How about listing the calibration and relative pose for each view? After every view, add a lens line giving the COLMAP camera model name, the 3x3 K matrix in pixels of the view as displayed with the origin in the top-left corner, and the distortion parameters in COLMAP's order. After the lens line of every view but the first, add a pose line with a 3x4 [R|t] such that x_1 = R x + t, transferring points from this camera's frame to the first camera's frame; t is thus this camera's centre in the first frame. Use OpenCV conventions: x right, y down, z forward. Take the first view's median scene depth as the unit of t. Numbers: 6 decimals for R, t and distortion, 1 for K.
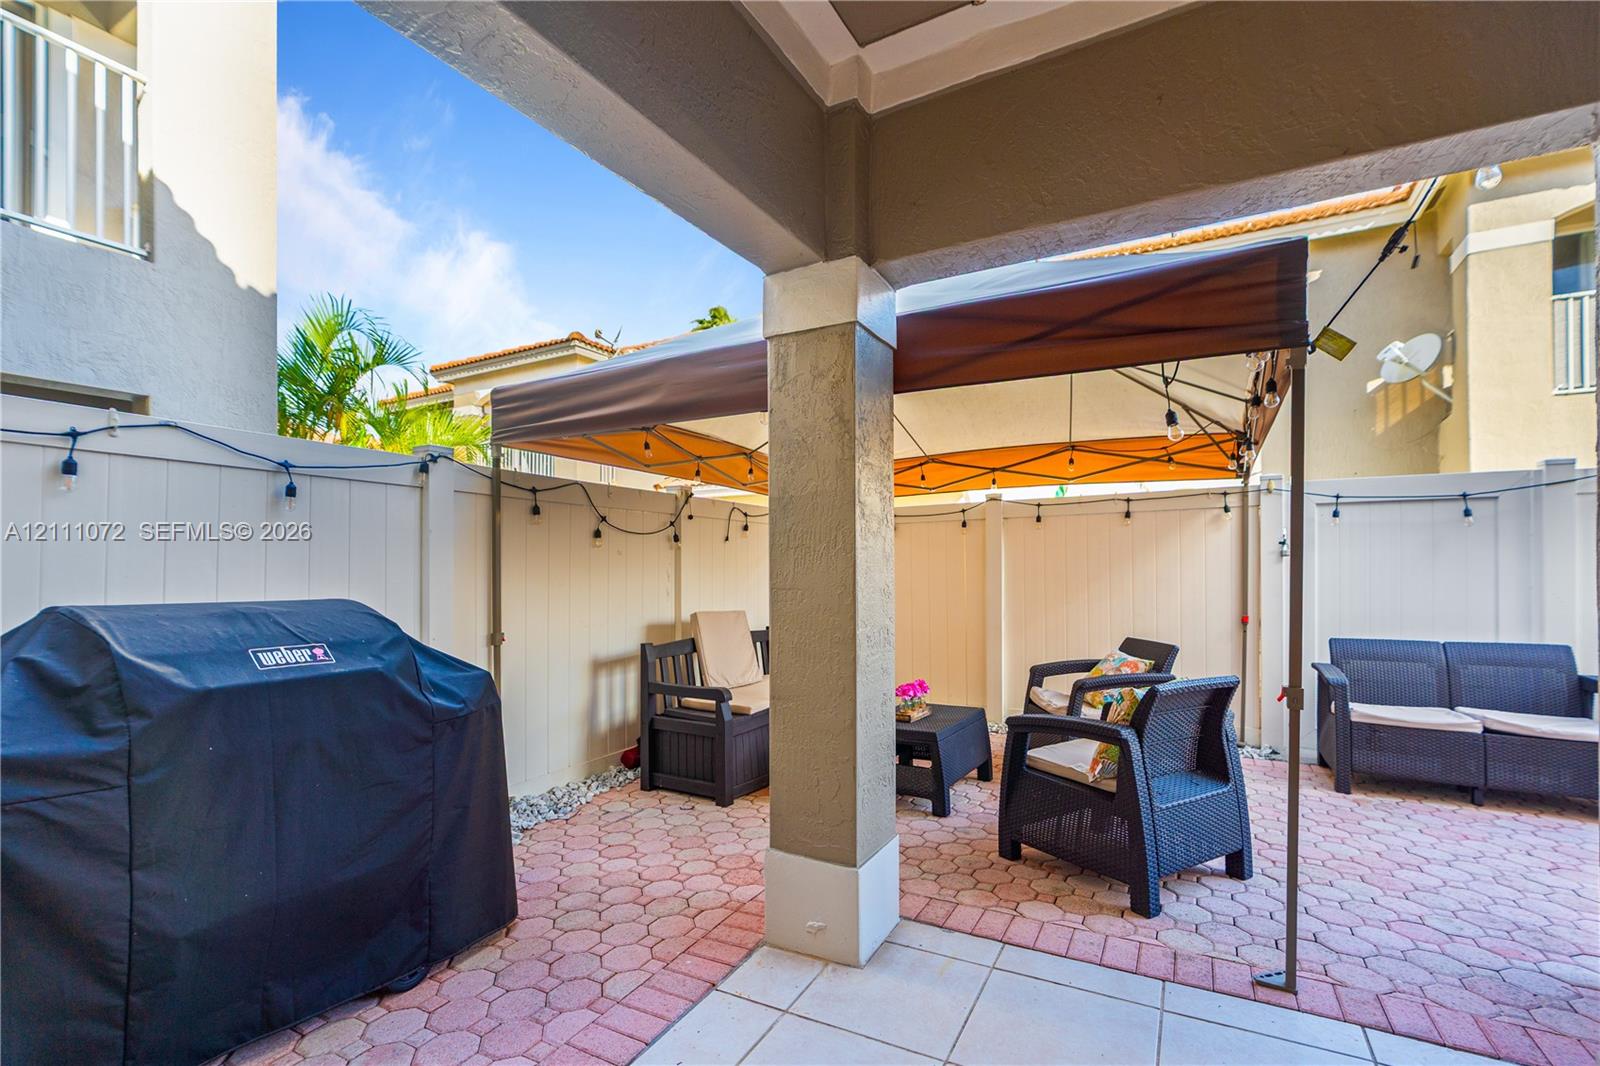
lens RADIAL K [[723.4, 0, 798.3], [0, 723.4, 539.2], [0, 0, 1]] dist [-0.003722, 0.000299]
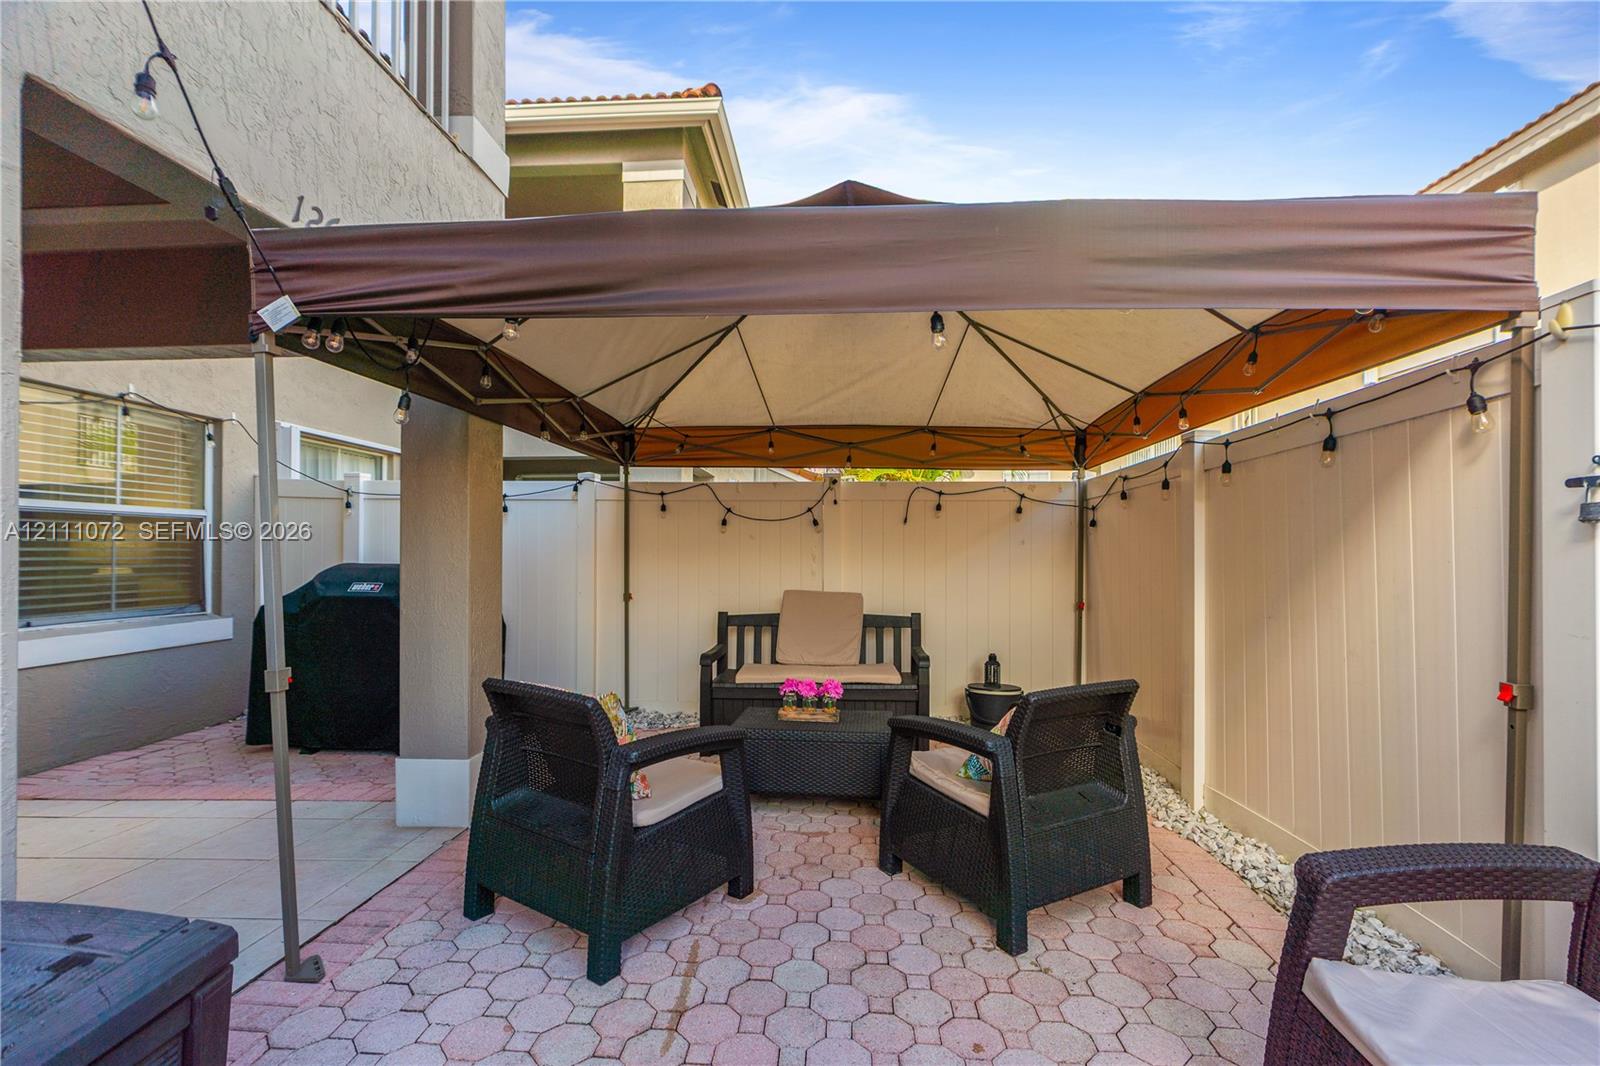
lens RADIAL K [[715.6, 0, 804.8], [0, 715.6, 533.5], [0, 0, 1]] dist [-0.005224, 0.000840]
pose [[0.435137, -0.016273, -0.900217, 0.784036], [0.032388, 0.999472, -0.002412, 0.016827], [0.899782, -0.028106, 0.435434, 0.508535]]
